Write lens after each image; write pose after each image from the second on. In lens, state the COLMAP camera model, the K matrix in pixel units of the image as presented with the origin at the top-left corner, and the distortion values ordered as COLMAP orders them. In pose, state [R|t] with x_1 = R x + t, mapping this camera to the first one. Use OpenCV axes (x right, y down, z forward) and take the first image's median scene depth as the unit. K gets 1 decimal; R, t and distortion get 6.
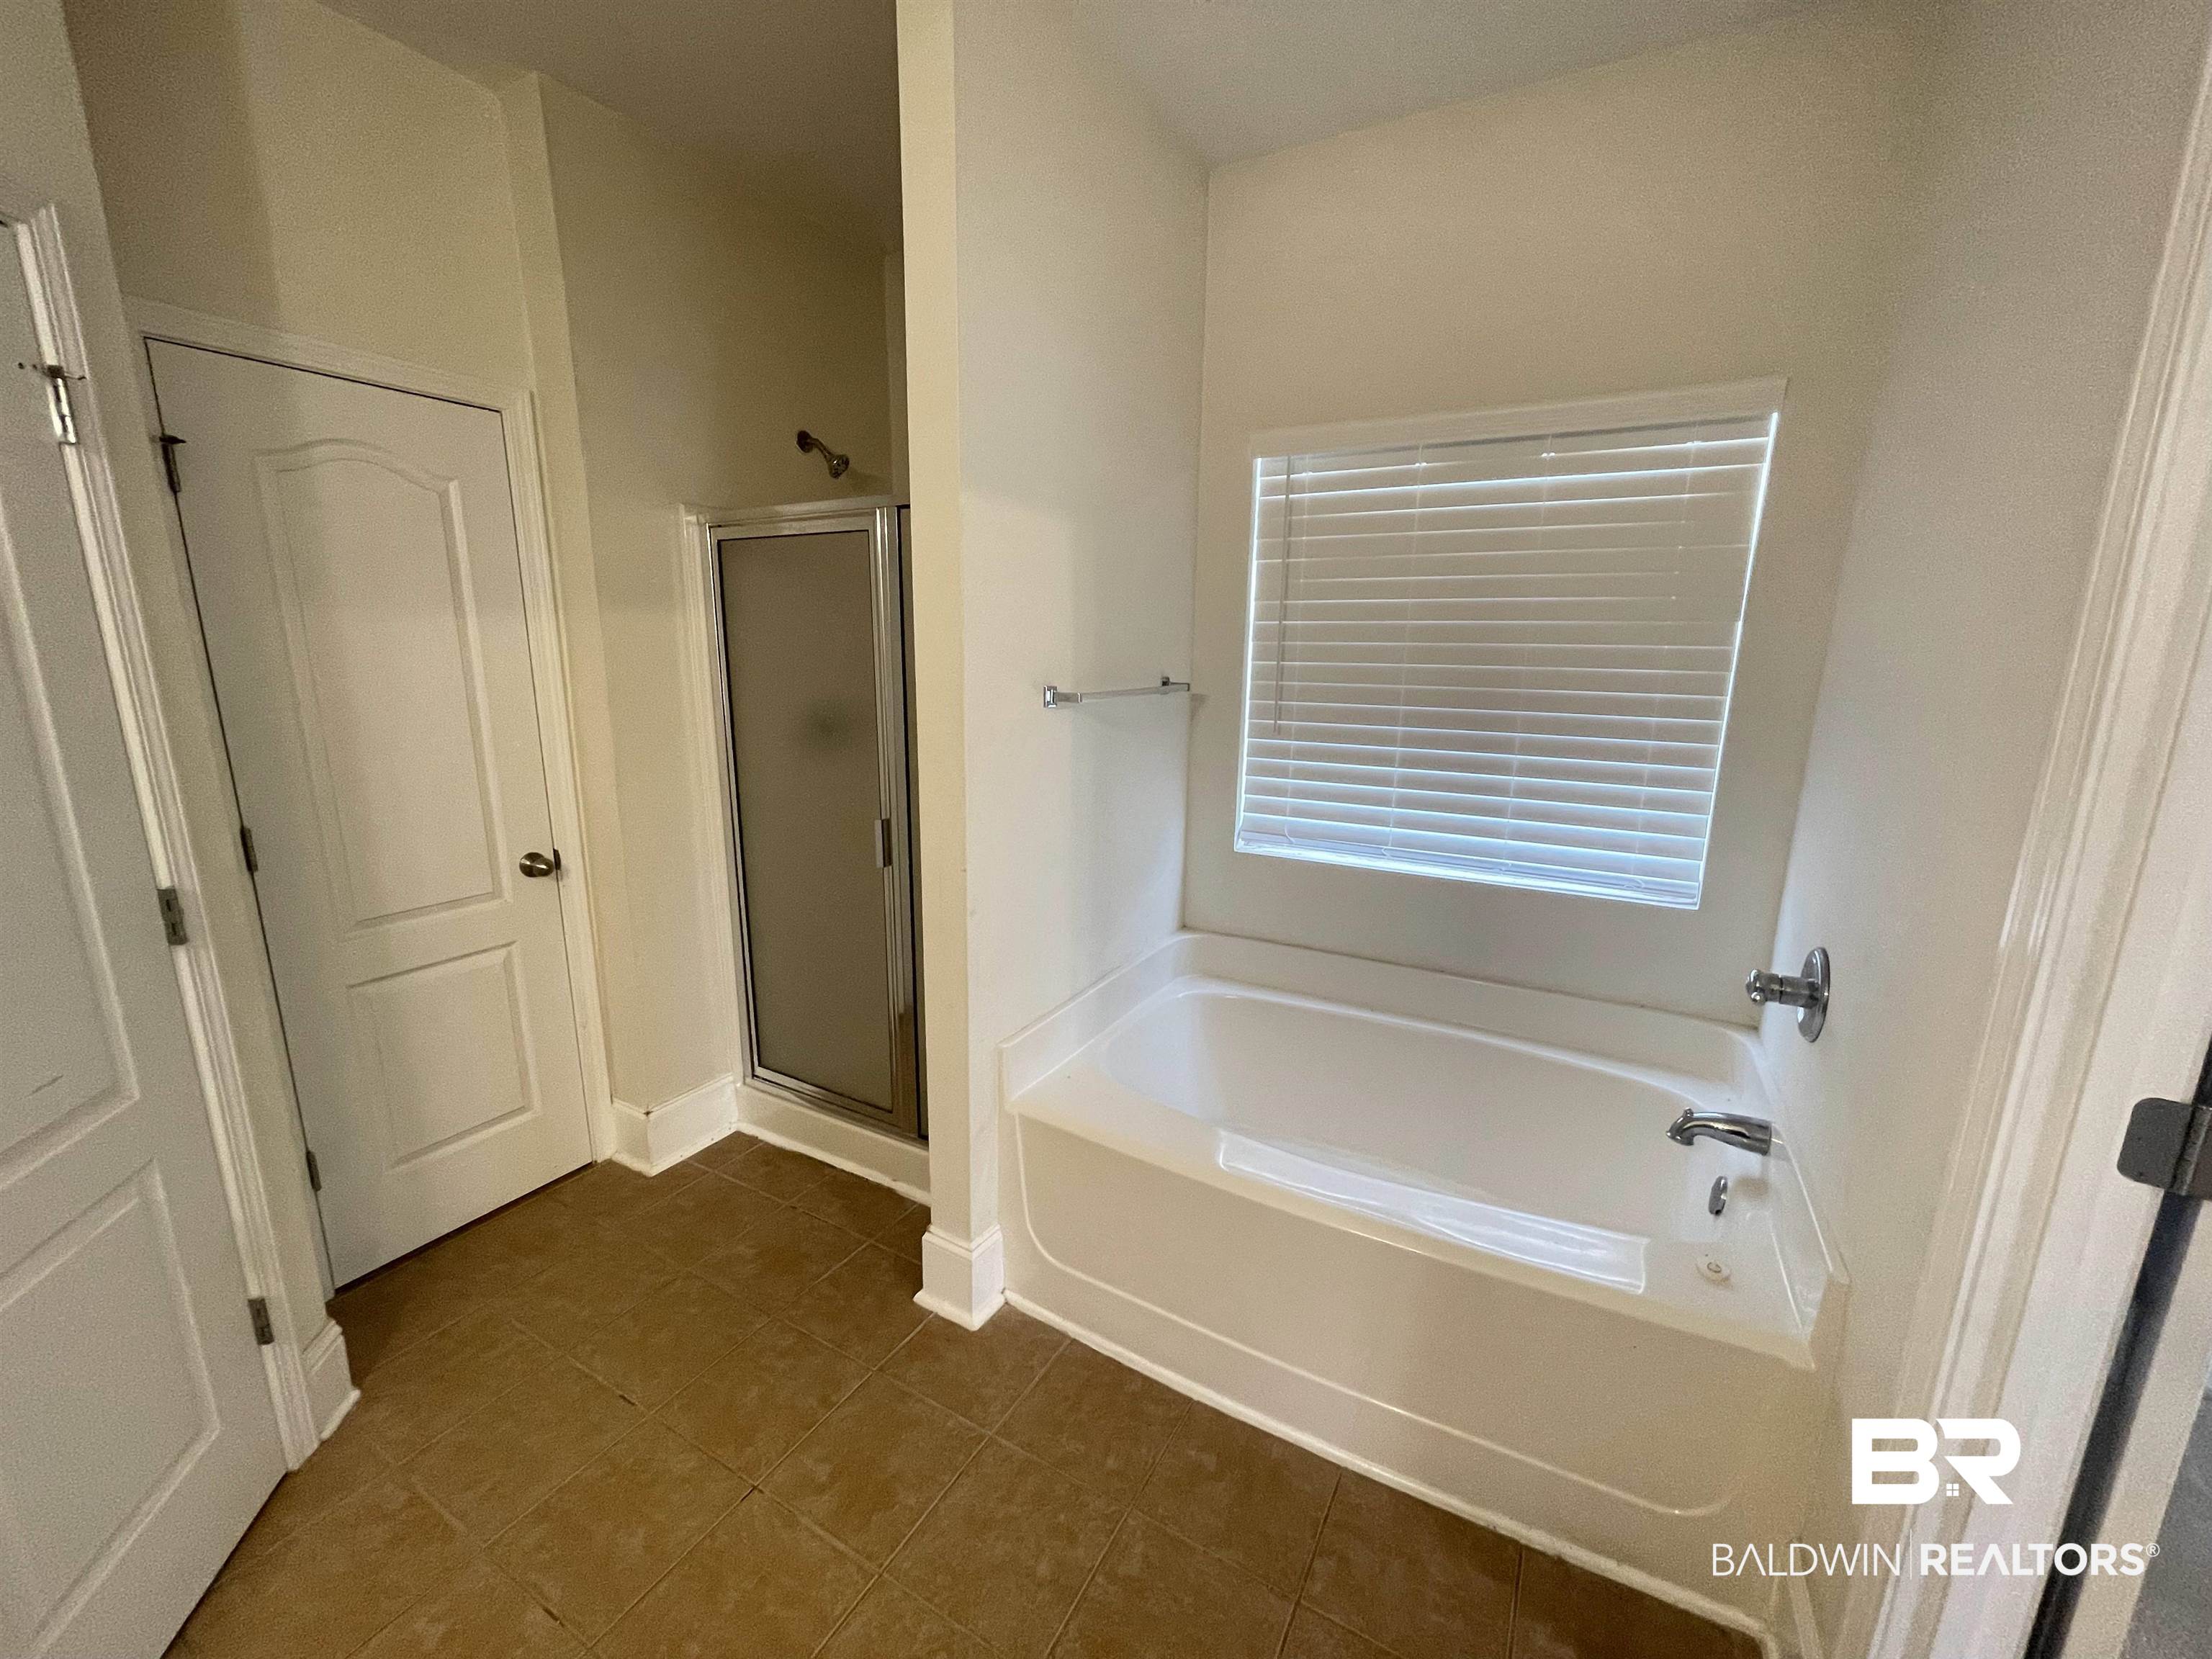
lens RADIAL K [[890.2, 0, 1101.4], [0, 890.2, 835.6], [0, 0, 1]] dist [0.000490, -0.002159]
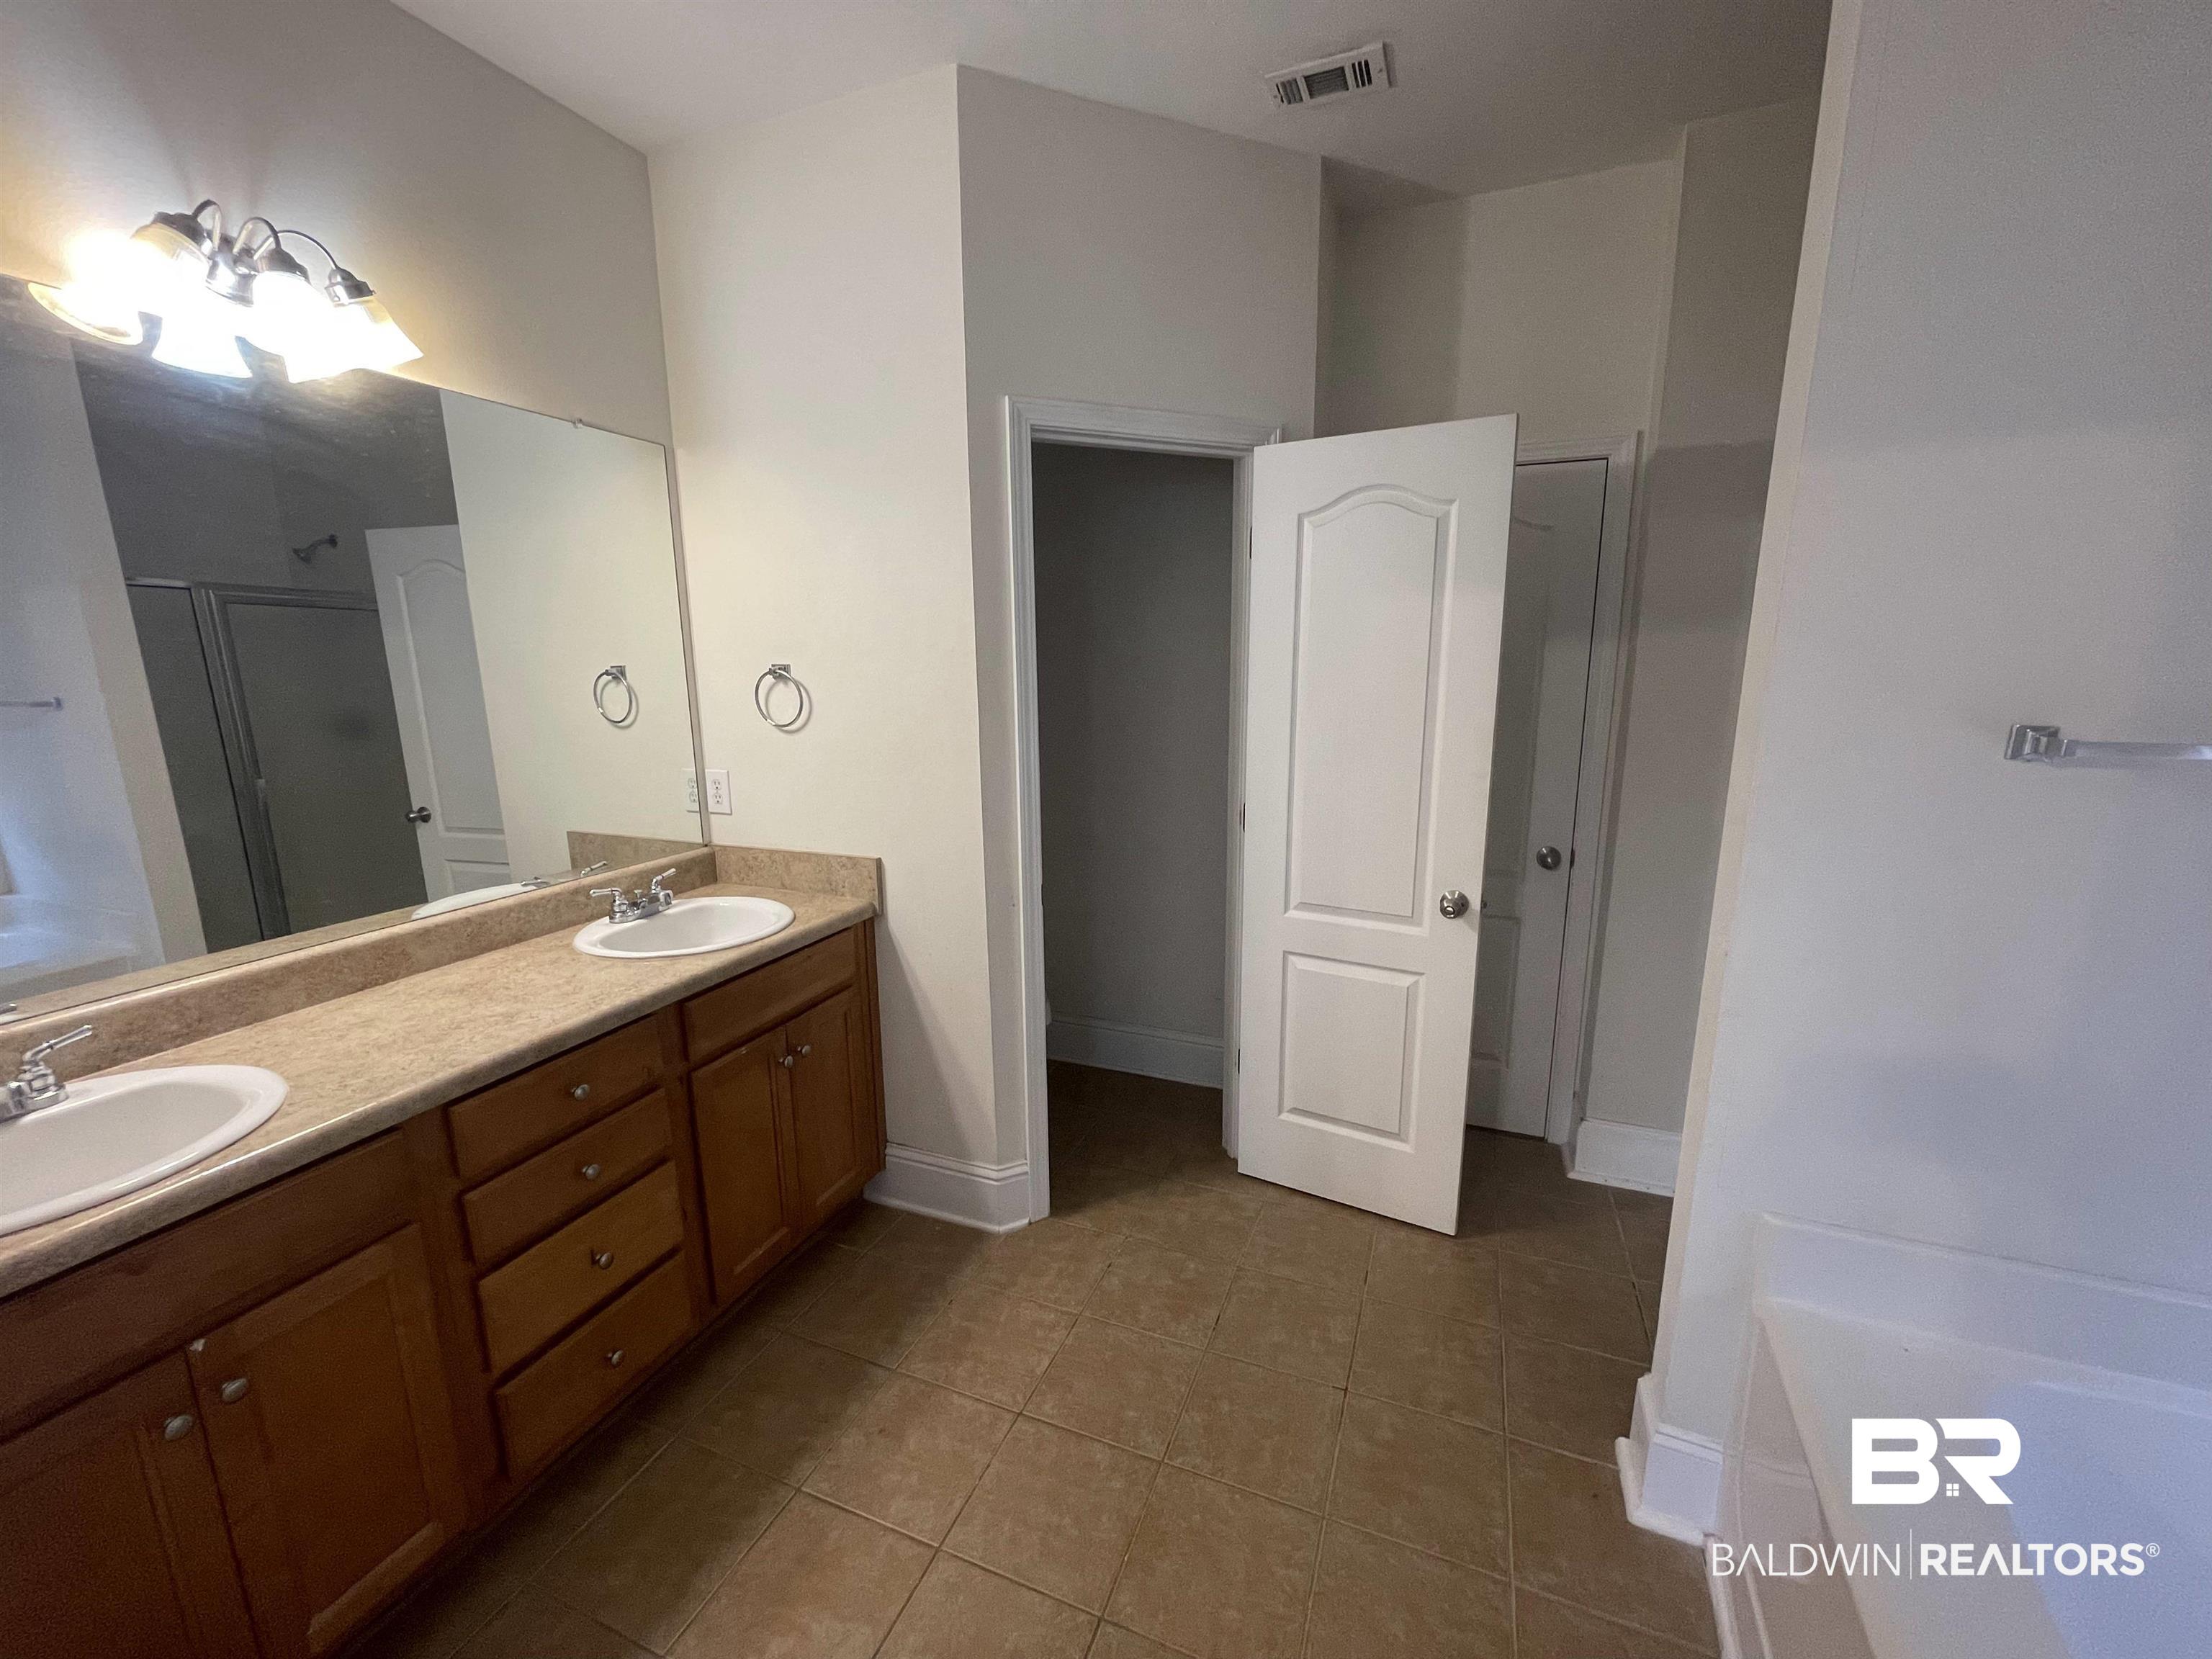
lens RADIAL K [[890.2, 0, 1101.4], [0, 890.2, 835.6], [0, 0, 1]] dist [0.000490, -0.002159]
pose [[0.119632, 0.182282, -0.975941, 0.533277], [-0.201373, 0.967023, 0.155932, -0.072970], [0.972182, 0.177874, 0.152394, 0.362637]]
